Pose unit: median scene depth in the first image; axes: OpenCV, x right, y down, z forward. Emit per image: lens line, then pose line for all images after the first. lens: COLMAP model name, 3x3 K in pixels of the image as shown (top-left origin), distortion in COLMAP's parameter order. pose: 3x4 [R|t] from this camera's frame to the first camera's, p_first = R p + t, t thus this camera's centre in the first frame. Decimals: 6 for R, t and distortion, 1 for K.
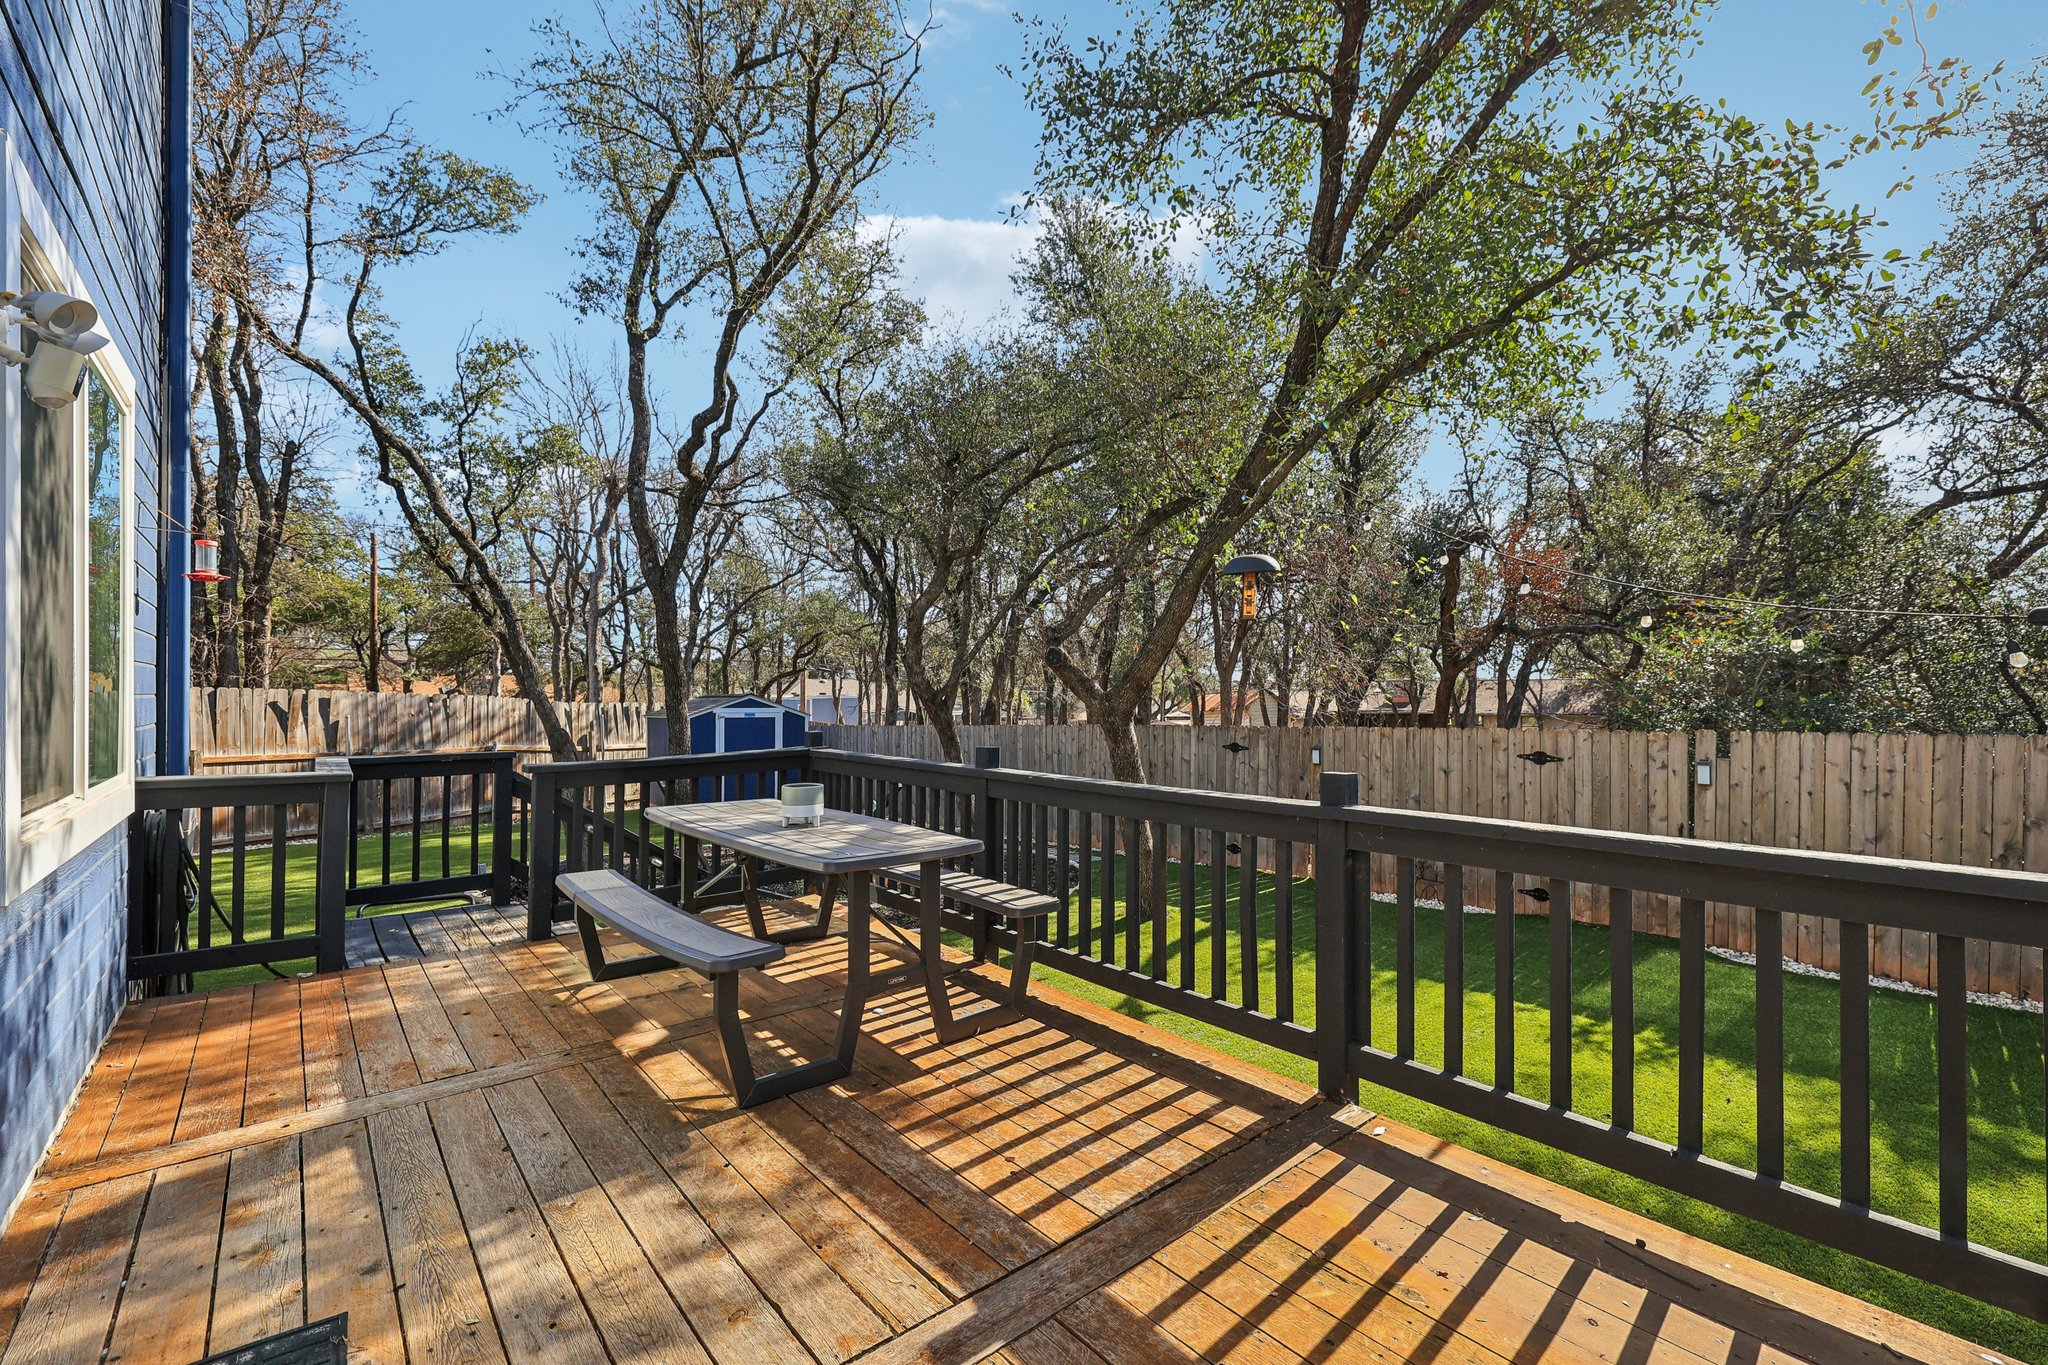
lens RADIAL K [[876.5, 0, 1023.7], [0, 876.5, 692.8], [0, 0, 1]] dist [-0.001979, -0.000252]
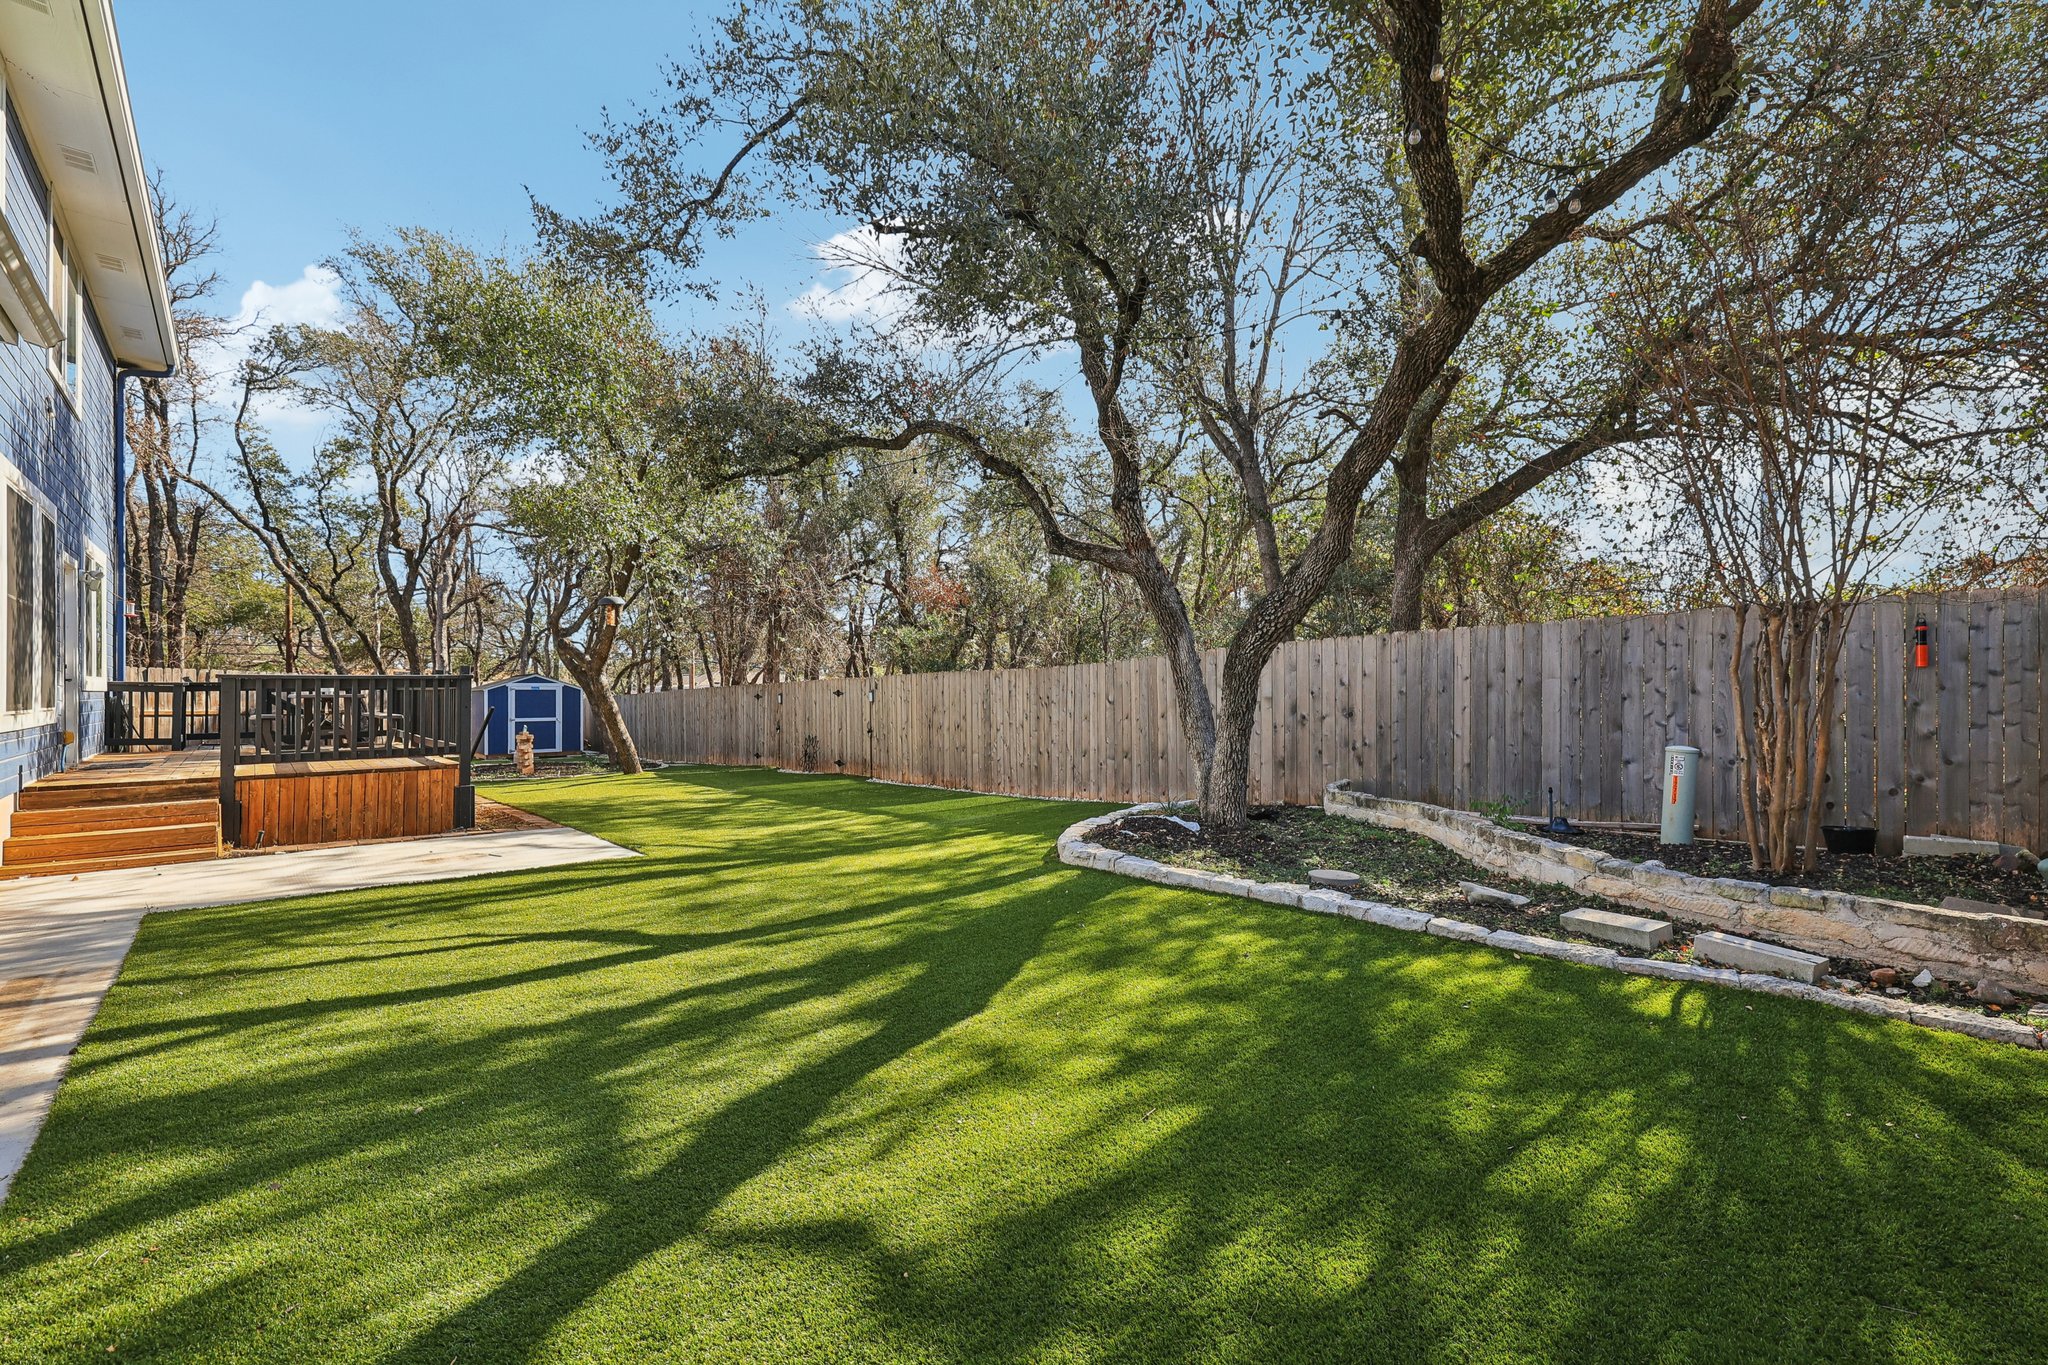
lens RADIAL K [[873.5, 0, 1030.6], [0, 873.5, 684.5], [0, 0, 1]] dist [-0.002129, -0.000036]
pose [[0.999322, -0.007331, 0.036084, 0.562245], [0.007418, 0.999970, -0.002279, 0.036643], [-0.036067, 0.002545, 0.999346, -0.577855]]
